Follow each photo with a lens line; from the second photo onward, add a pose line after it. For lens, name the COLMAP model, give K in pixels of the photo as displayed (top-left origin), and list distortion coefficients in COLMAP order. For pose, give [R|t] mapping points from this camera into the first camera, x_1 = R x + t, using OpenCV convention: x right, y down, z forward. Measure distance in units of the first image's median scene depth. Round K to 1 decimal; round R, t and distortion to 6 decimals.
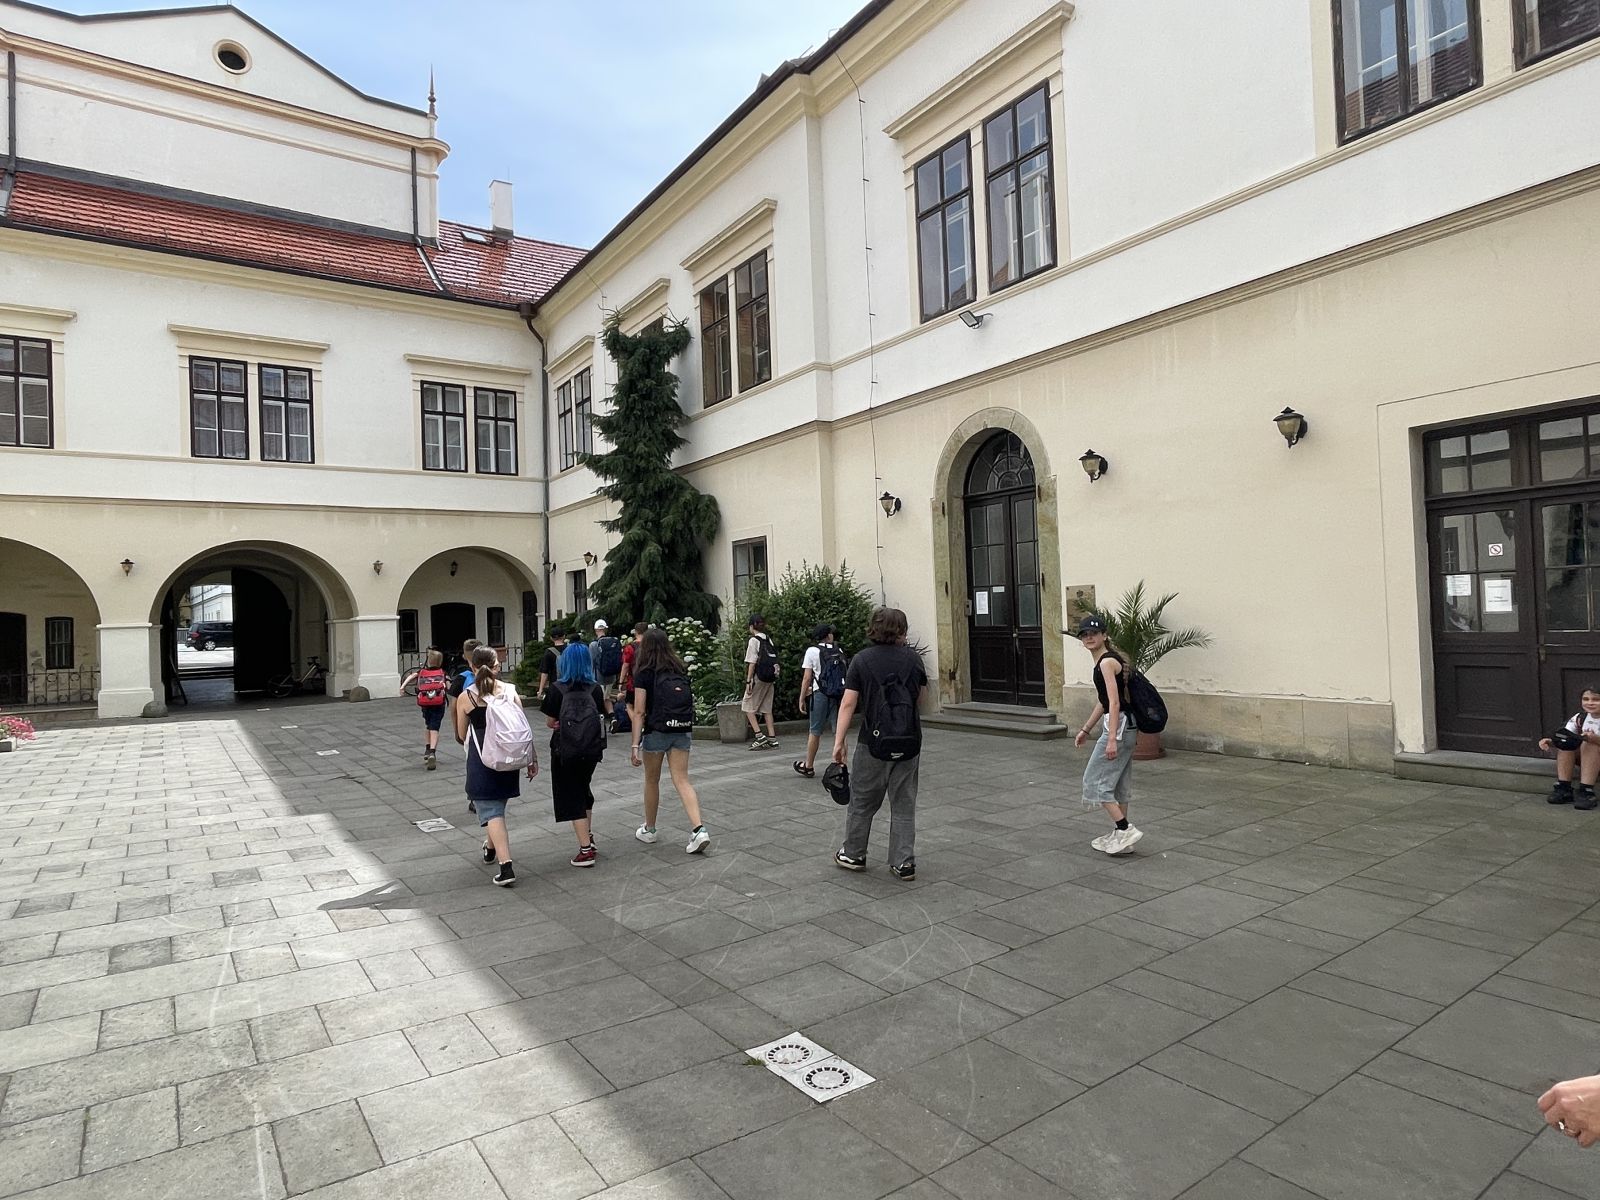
lens RADIAL K [[918.1, 0, 800.0], [0, 918.1, 600.0], [0, 0, 1]] dist [-0.003814, -0.001996]
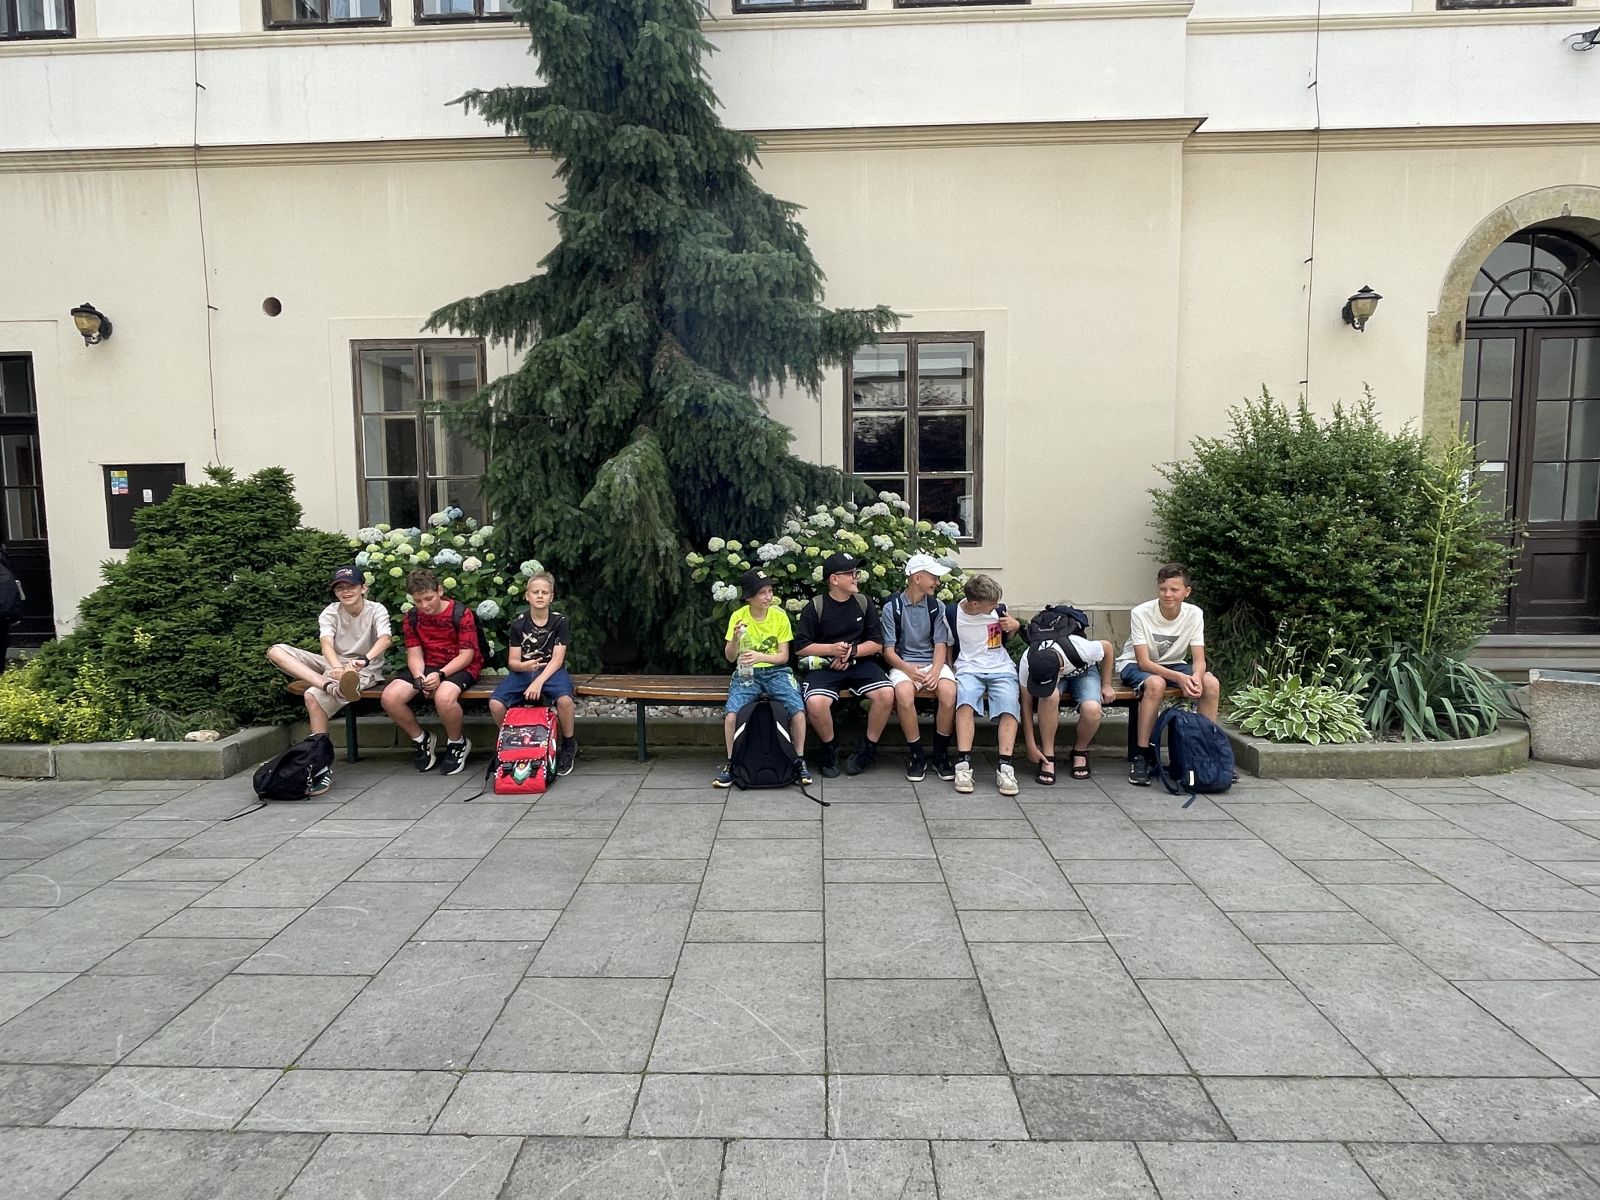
lens RADIAL K [[1007.1, 0, 800.0], [0, 1007.1, 600.0], [0, 0, 1]] dist [-0.009115, -0.003471]
pose [[0.599207, -0.048636, 0.799115, -0.736872], [-0.026232, 0.996424, 0.080314, 0.043238], [-0.800164, -0.069087, 0.595789, 1.046673]]
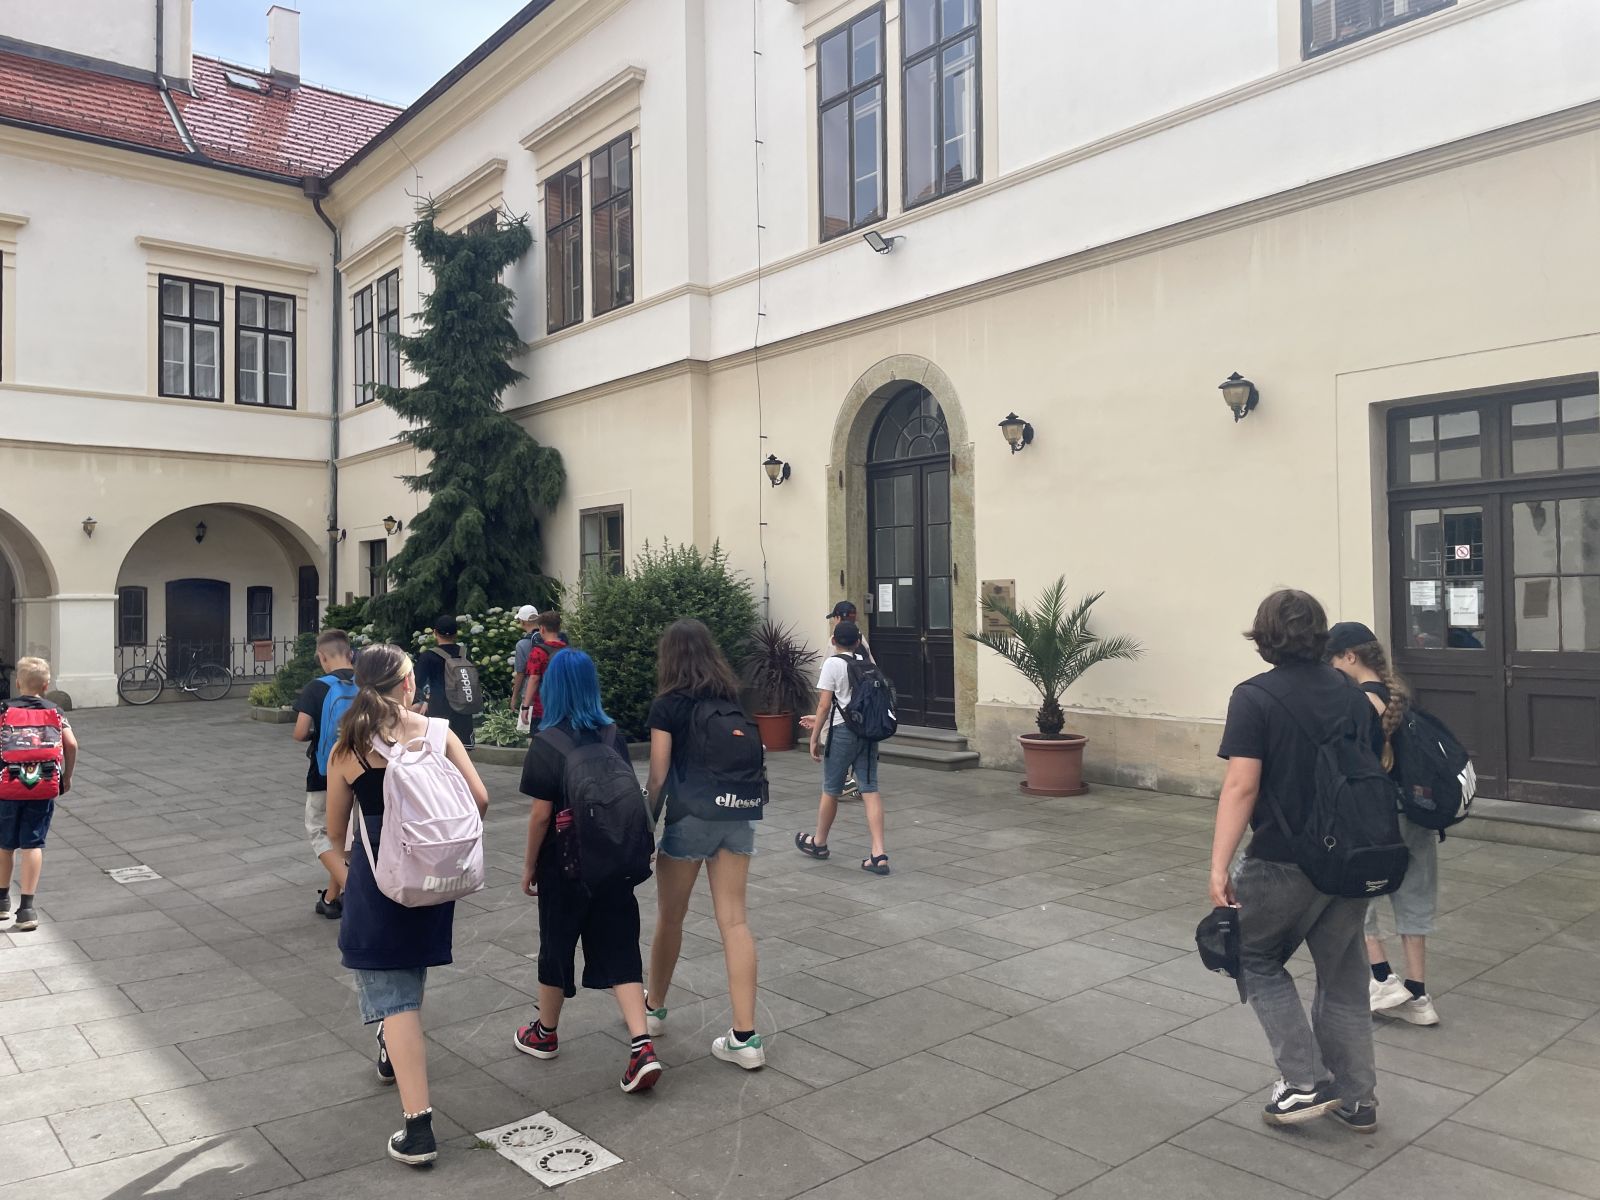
lens RADIAL K [[1205.0, 0, 816.3], [0, 1205.0, 580.1], [0, 0, 1]] dist [0.077722, -0.099581]
pose [[0.994850, 0.027277, 0.097620, 0.039393], [-0.026657, 0.999615, -0.007656, -0.003078], [-0.097791, 0.005014, 0.995194, -0.042361]]
